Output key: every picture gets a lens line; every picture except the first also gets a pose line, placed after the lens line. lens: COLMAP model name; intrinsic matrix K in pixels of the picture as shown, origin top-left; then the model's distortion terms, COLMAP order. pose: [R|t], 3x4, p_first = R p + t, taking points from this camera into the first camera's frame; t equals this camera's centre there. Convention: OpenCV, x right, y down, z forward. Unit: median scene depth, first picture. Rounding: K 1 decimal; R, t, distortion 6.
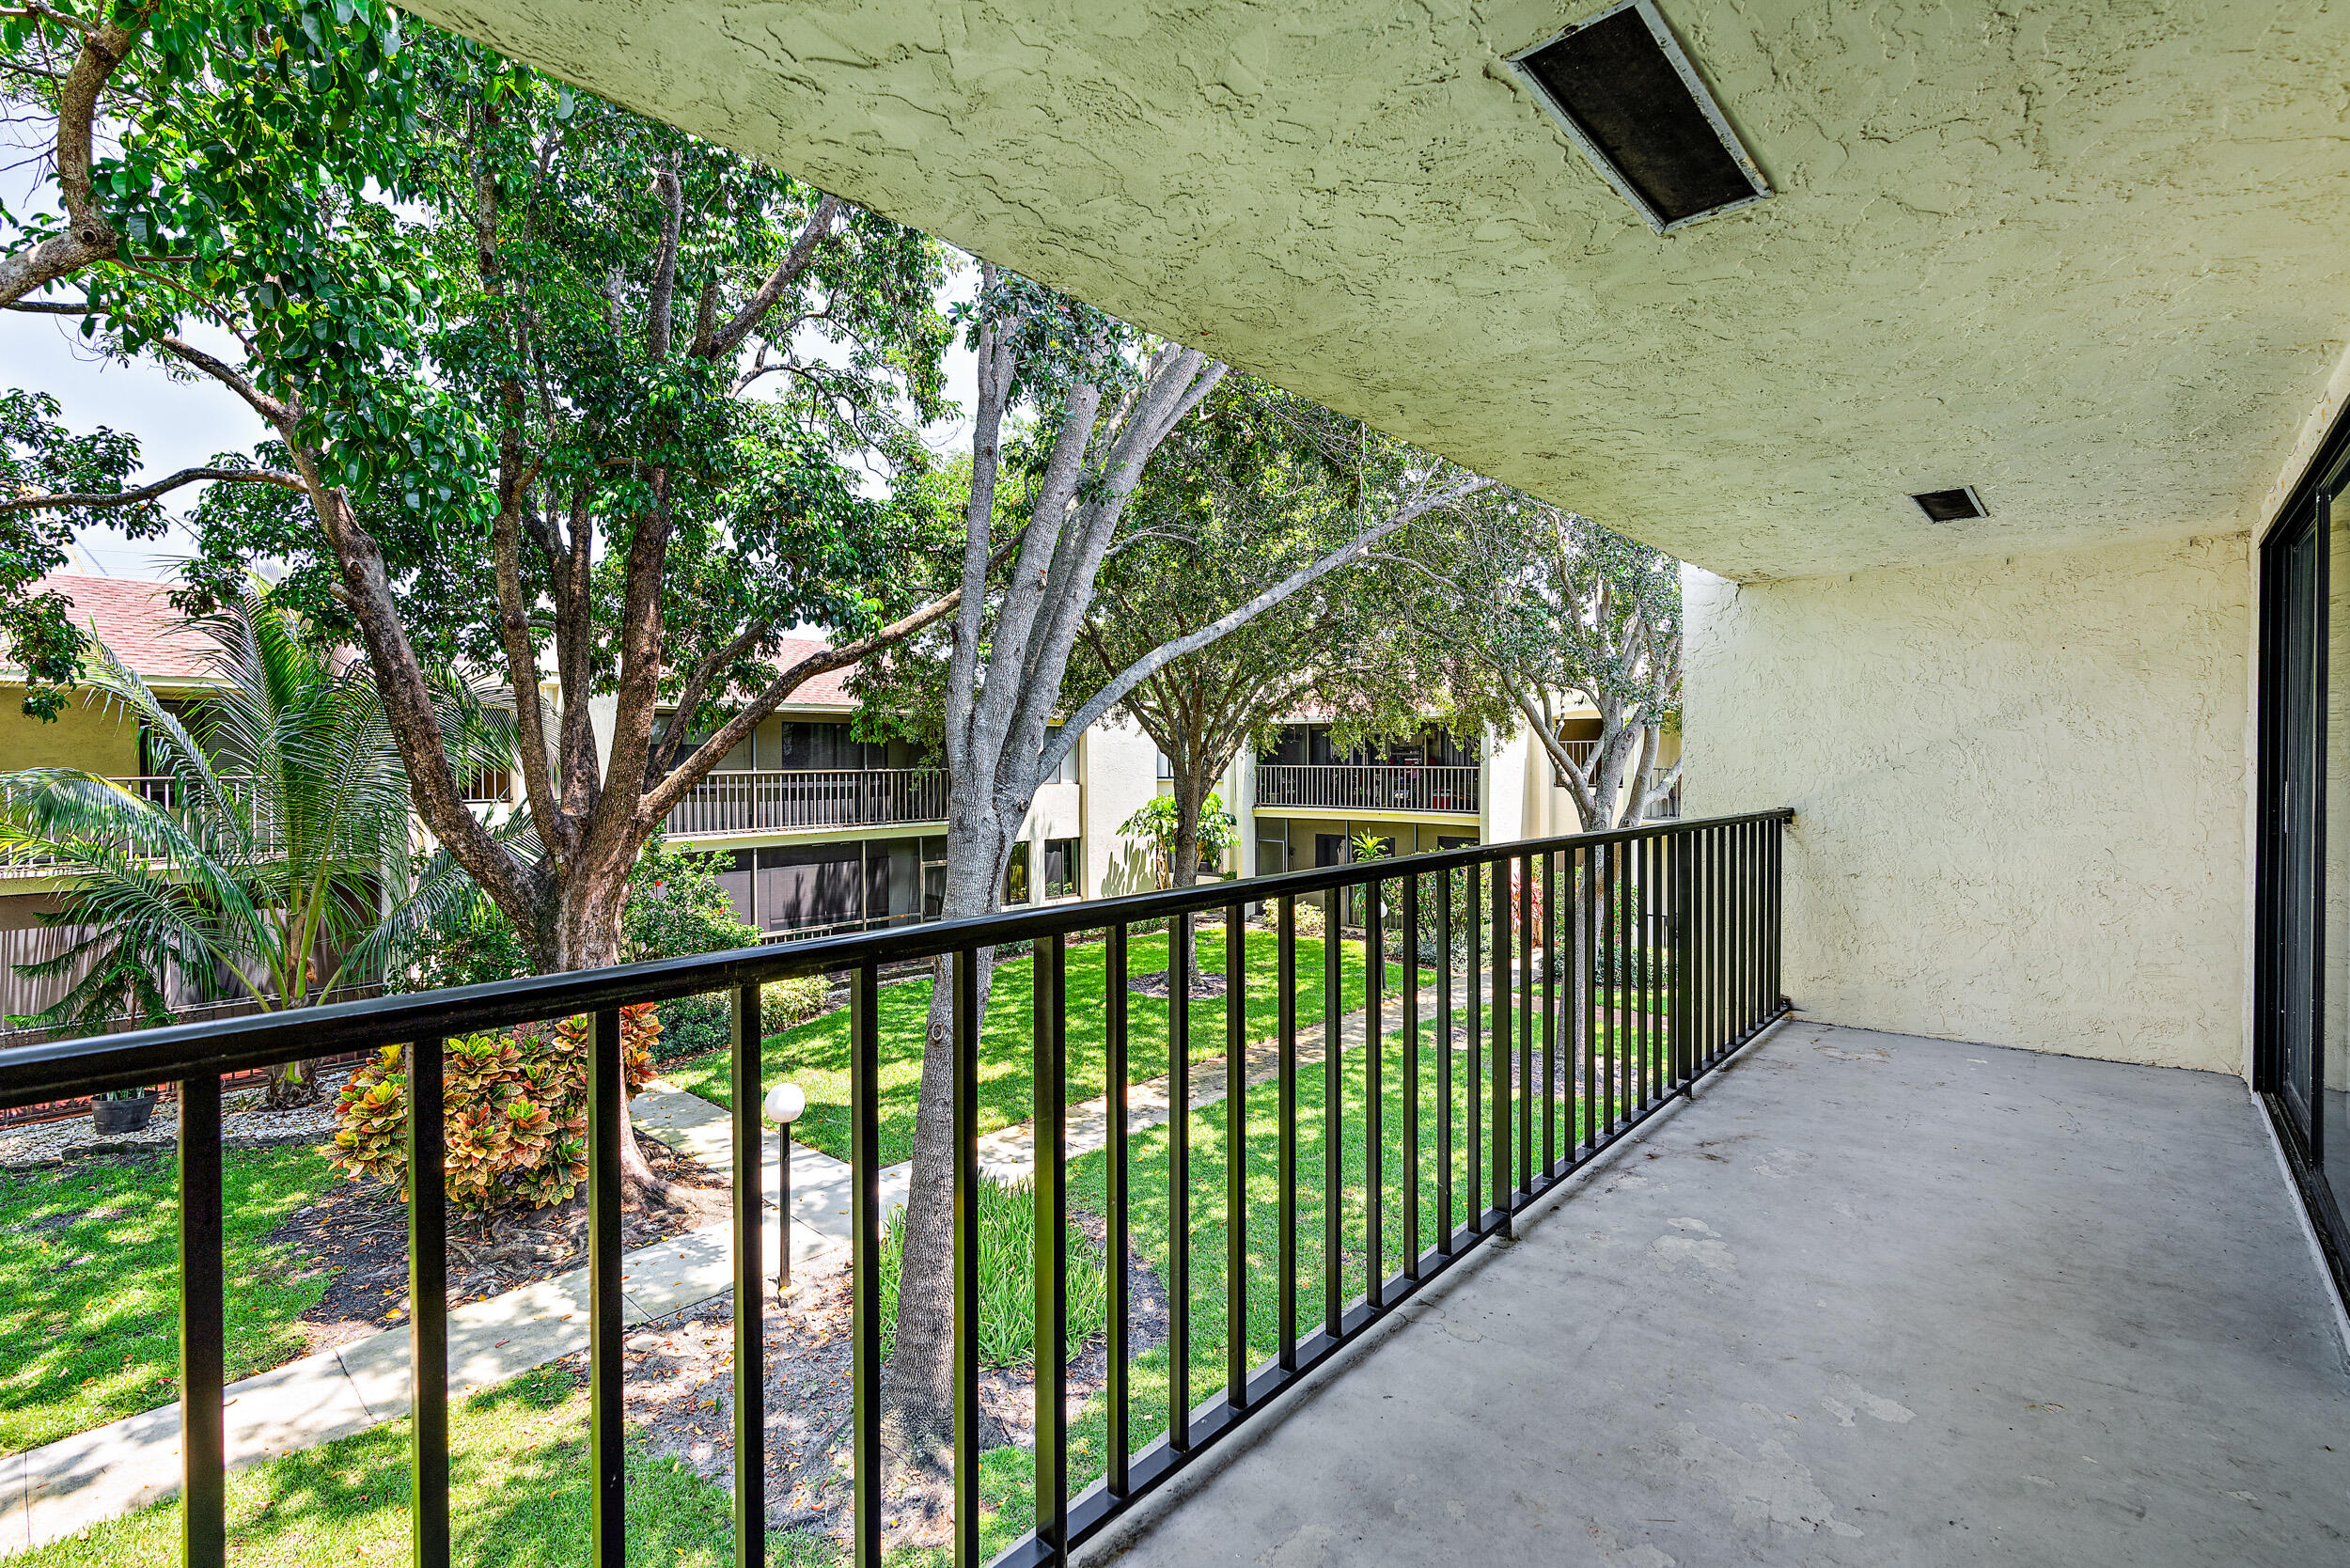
lens RADIAL K [[1067.5, 0, 1176.9], [0, 1067.5, 779.9], [0, 0, 1]] dist [-0.004910, 0.001940]
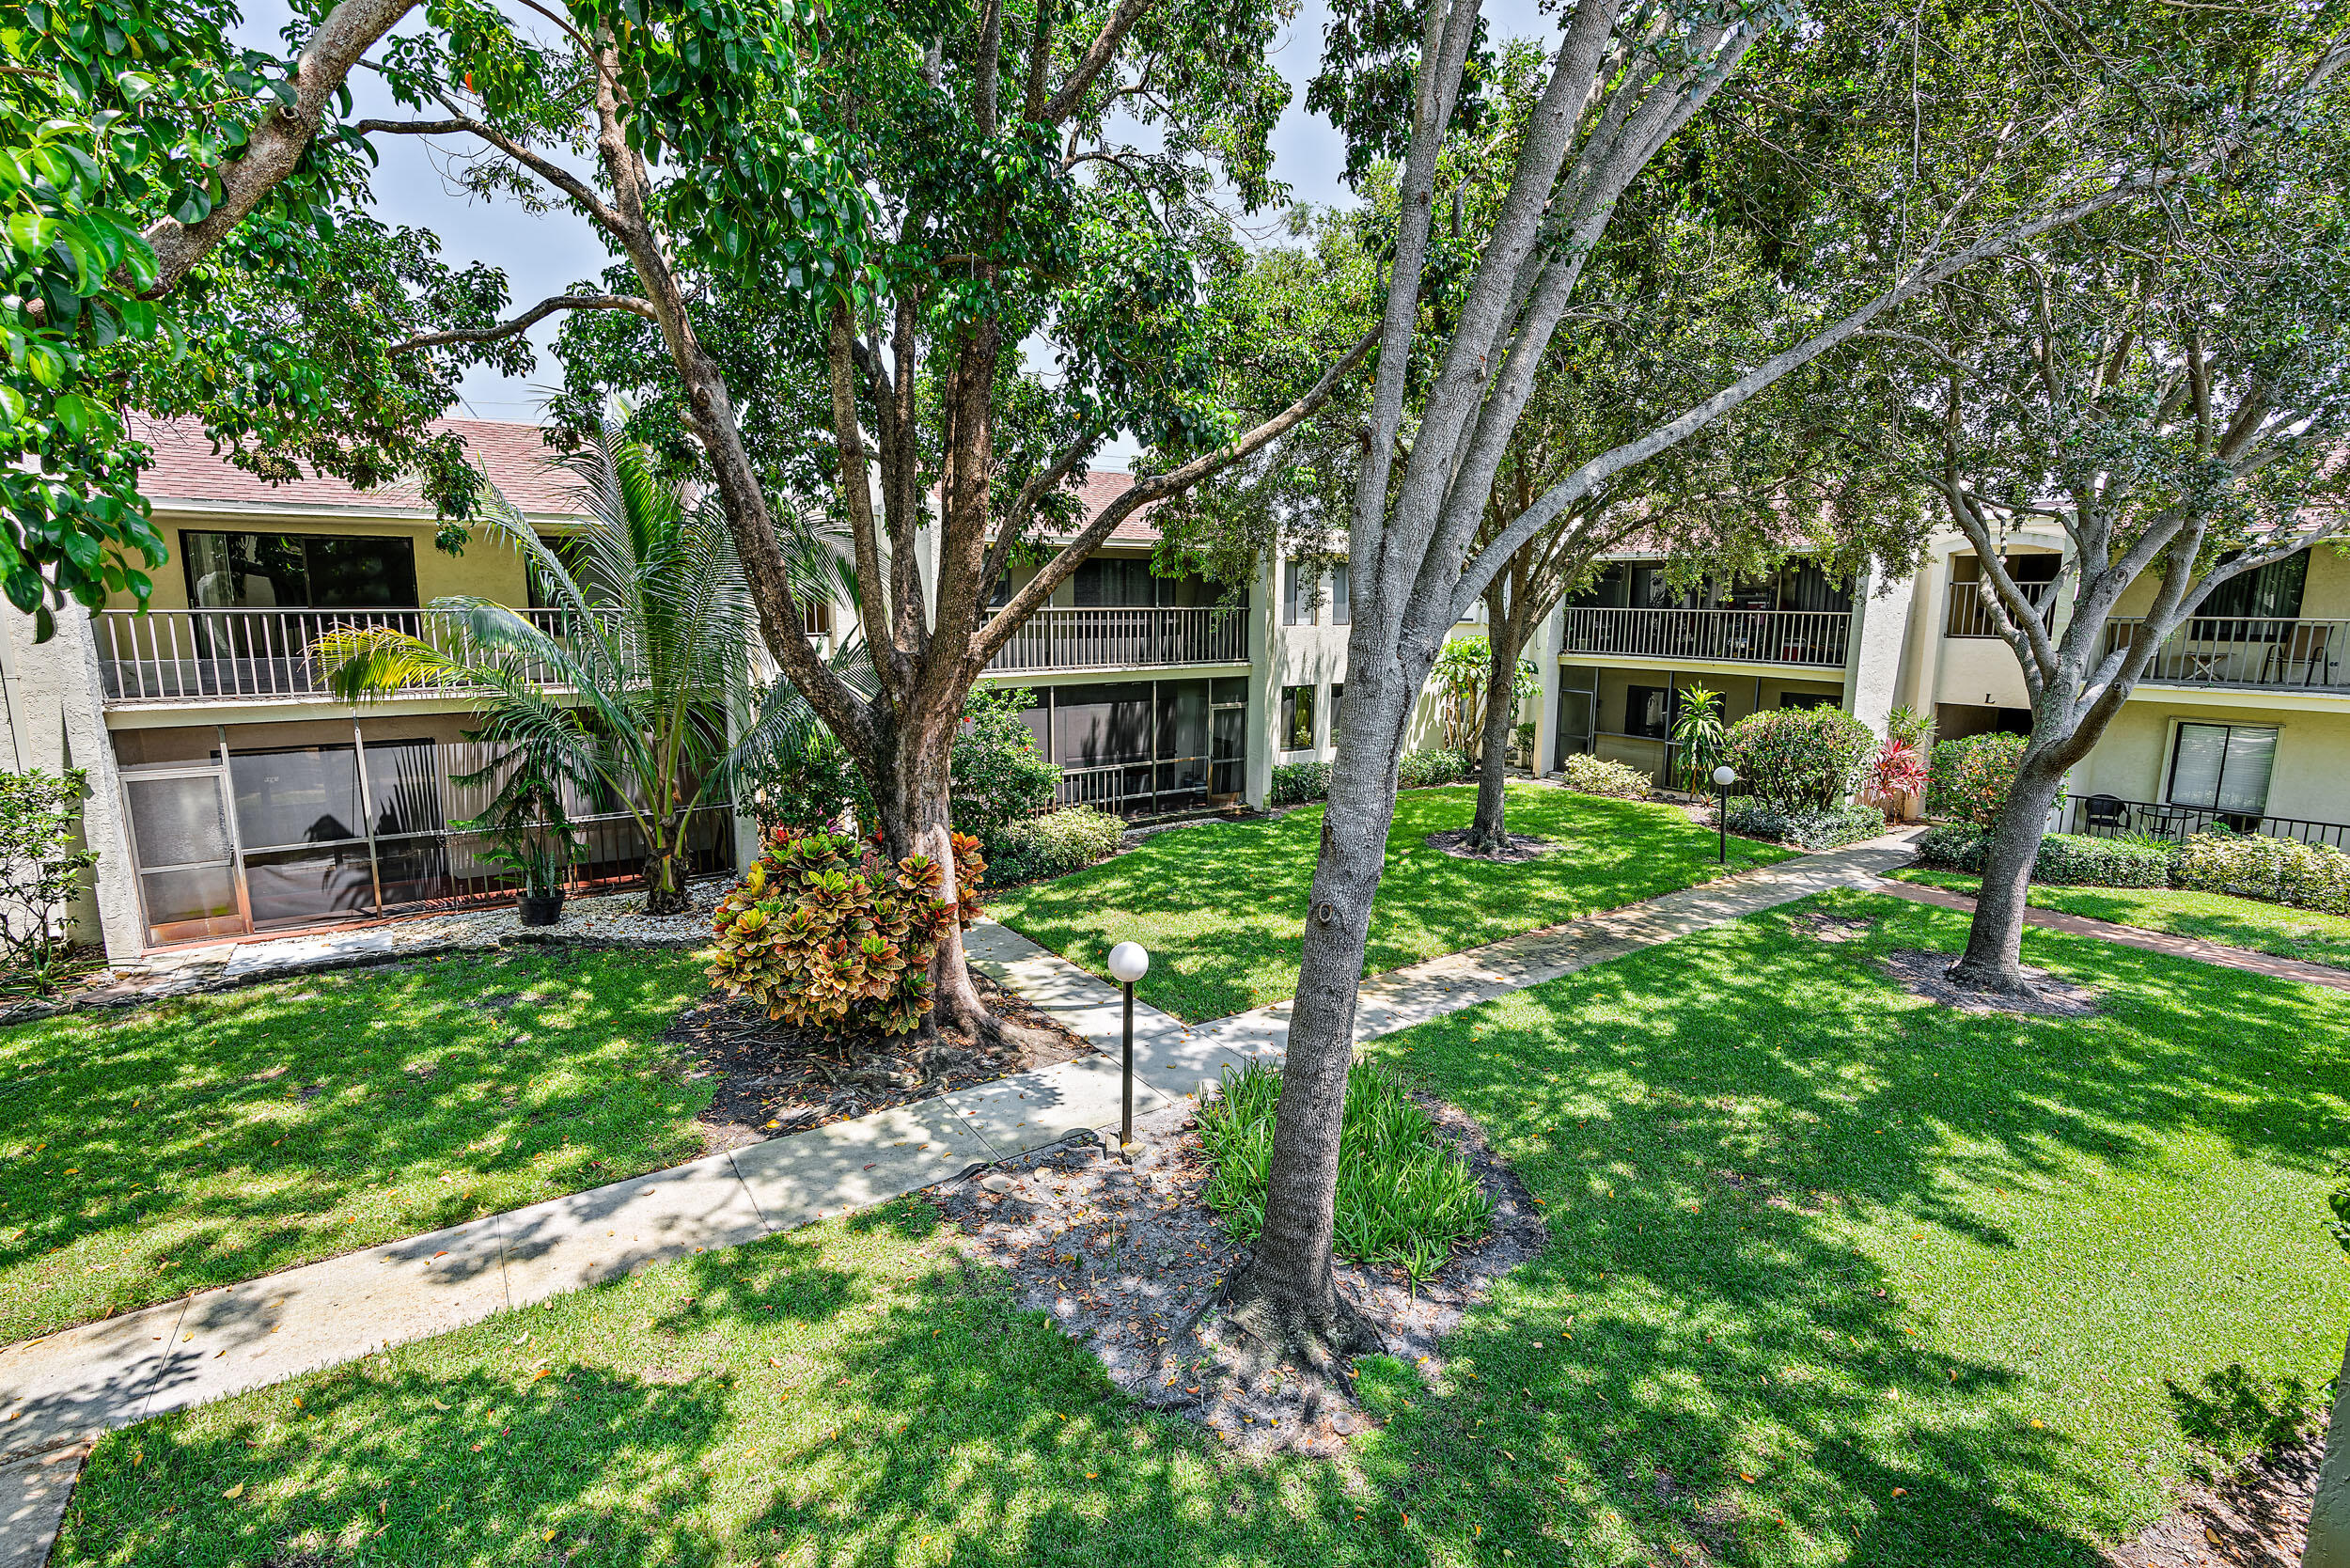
lens RADIAL K [[1059.1, 0, 1173.5], [0, 1059.1, 775.0], [0, 0, 1]] dist [-0.011595, 0.005537]
pose [[0.974553, 0.045052, -0.219583, -0.105401], [-0.012521, 0.989006, 0.147343, -0.001657], [0.223807, -0.140844, 0.964403, 0.099034]]
